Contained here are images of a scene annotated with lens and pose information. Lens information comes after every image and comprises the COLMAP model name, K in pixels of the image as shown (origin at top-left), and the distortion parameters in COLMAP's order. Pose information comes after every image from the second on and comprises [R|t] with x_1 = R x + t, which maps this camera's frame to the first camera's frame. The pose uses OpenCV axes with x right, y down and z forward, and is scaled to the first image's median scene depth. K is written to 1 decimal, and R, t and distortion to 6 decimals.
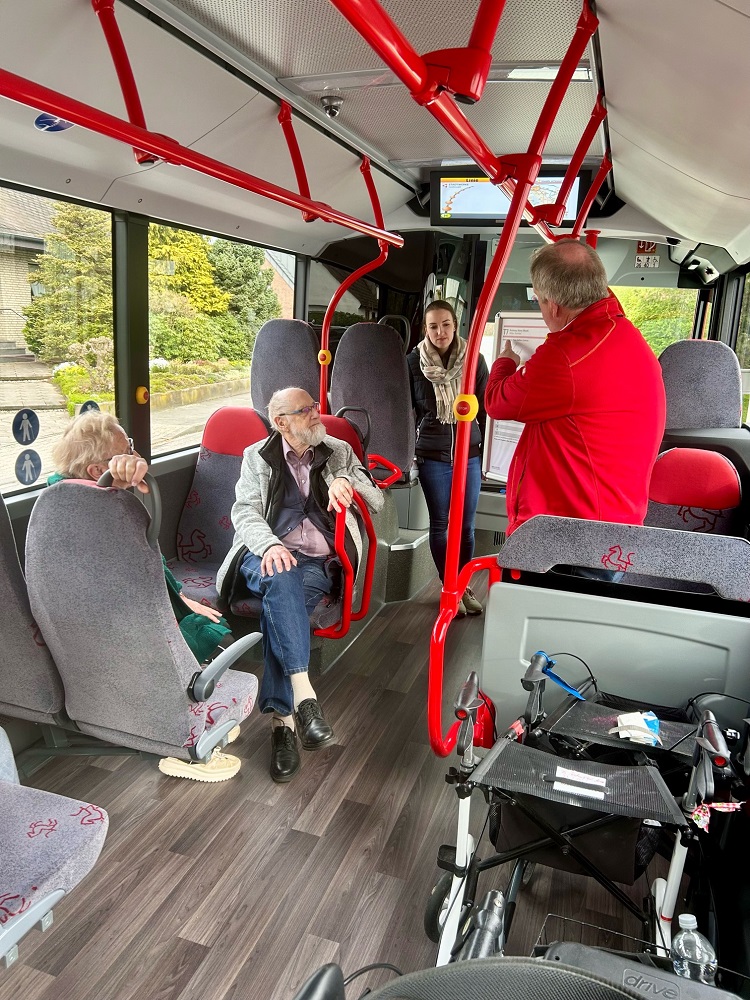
lens RADIAL K [[729.9, 0, 370.2], [0, 729.9, 480.3], [0, 0, 1]] dist [0.034926, -0.028384]
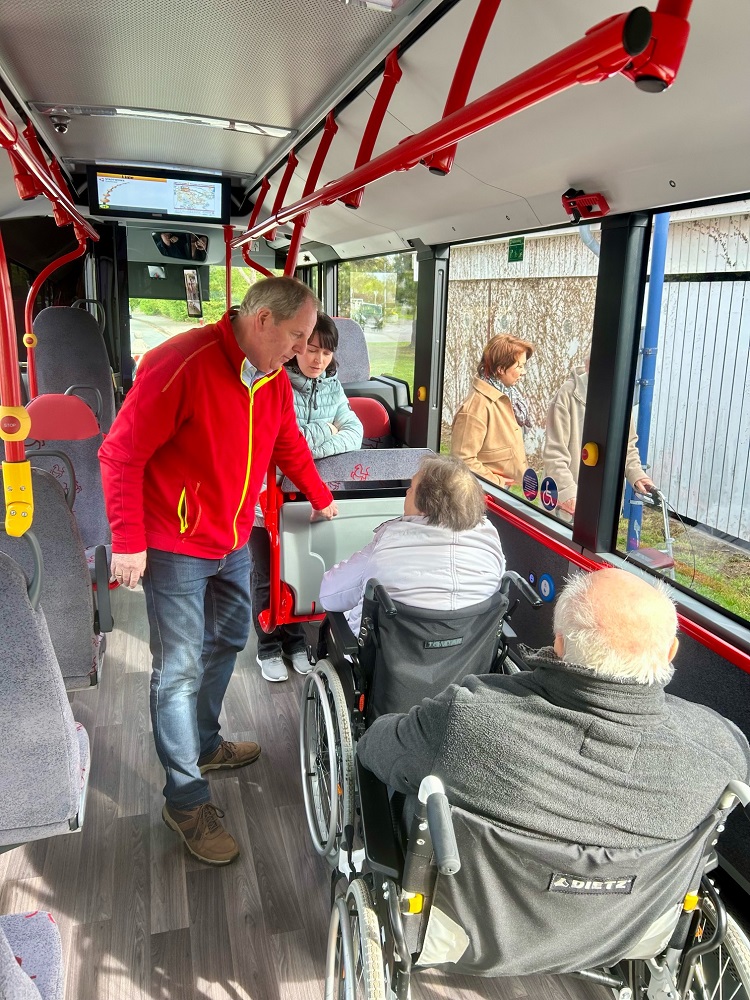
lens RADIAL K [[729.9, 0, 370.2], [0, 729.9, 480.3], [0, 0, 1]] dist [0.034926, -0.028384]
pose [[0.844181, -0.135911, 0.518543, -0.196565], [0.116727, 0.990719, 0.069641, 0.015192], [-0.523196, 0.001738, 0.852211, -0.152210]]
